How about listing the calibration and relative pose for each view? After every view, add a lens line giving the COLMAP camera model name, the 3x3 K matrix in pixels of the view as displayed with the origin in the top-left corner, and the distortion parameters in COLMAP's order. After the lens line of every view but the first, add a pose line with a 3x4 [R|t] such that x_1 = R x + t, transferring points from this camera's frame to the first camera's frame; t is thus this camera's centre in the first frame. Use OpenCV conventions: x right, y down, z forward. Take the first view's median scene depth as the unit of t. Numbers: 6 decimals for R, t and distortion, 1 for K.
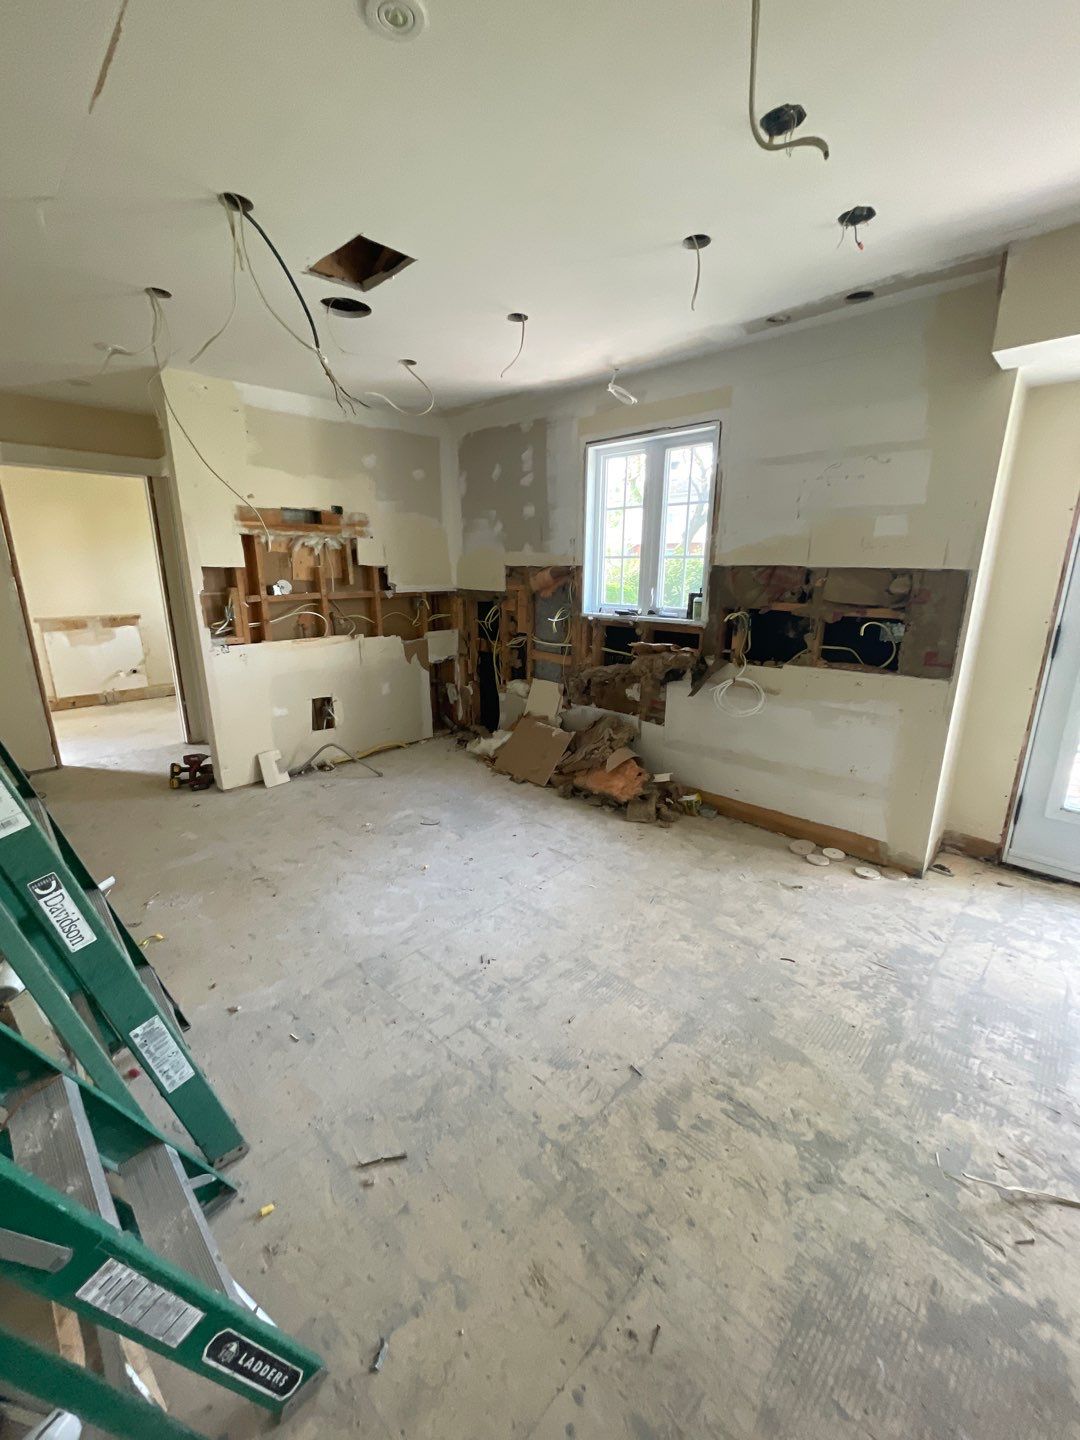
lens RADIAL K [[580.6, 0, 540.0], [0, 580.6, 720.0], [0, 0, 1]] dist [0.000088, -0.000083]
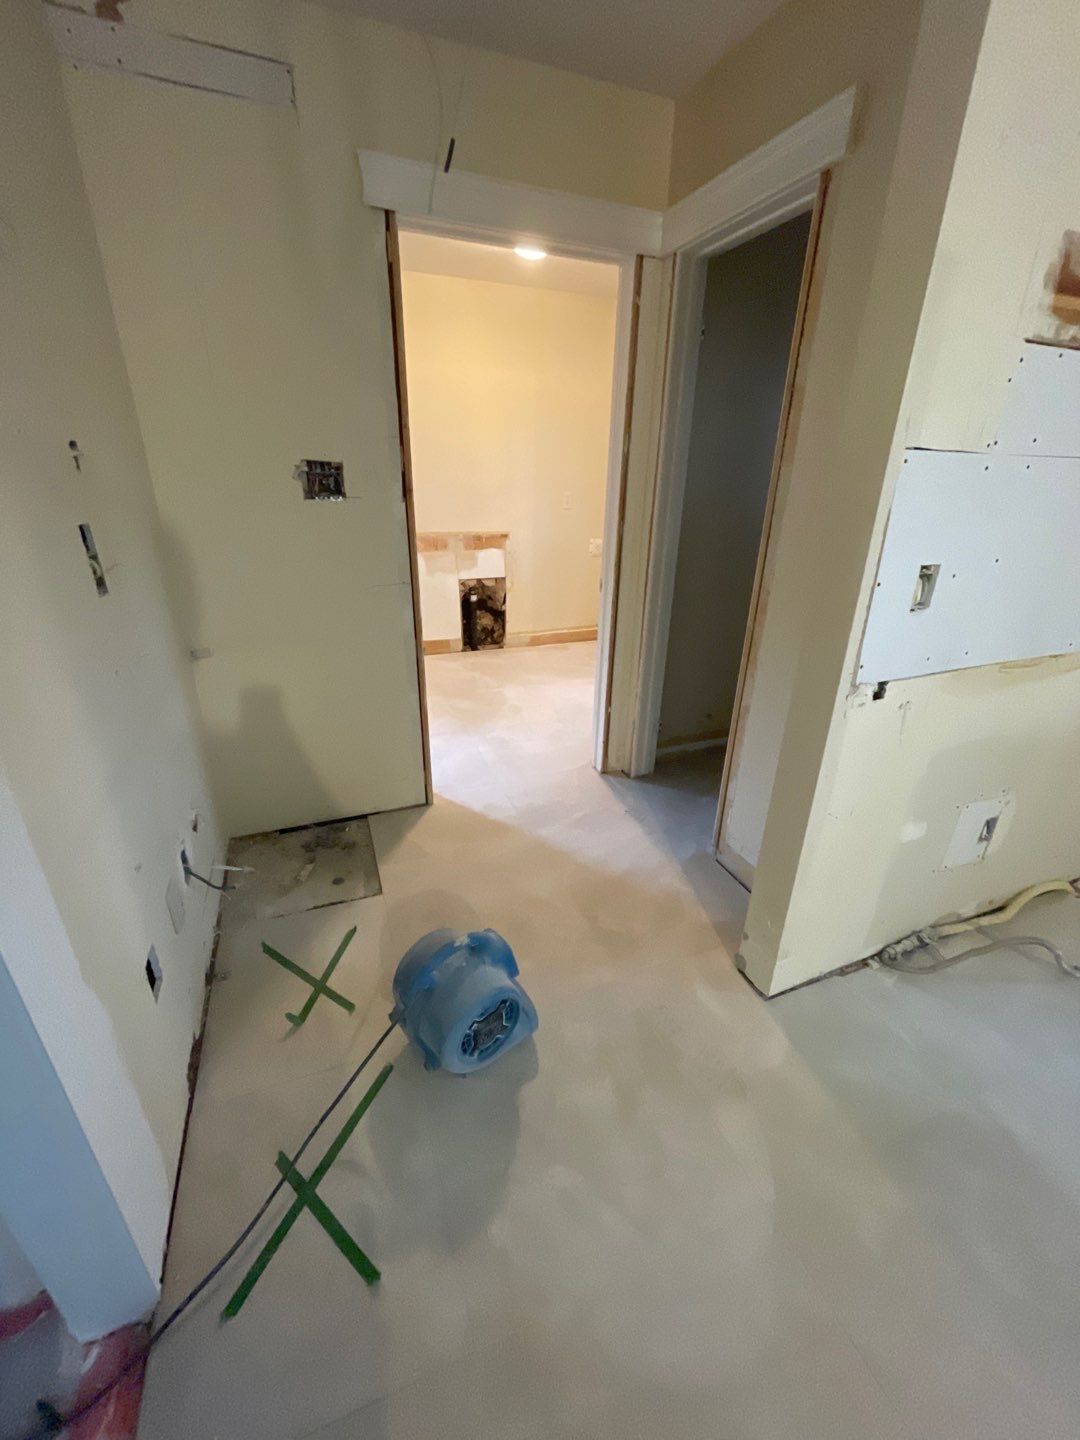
lens RADIAL K [[580.6, 0, 540.0], [0, 580.6, 720.0], [0, 0, 1]] dist [0.000088, -0.000083]
pose [[0.913588, 0.177299, -0.365954, -0.531643], [-0.123535, 0.978420, 0.165628, -0.120327], [0.387422, -0.106108, 0.915776, 0.511921]]
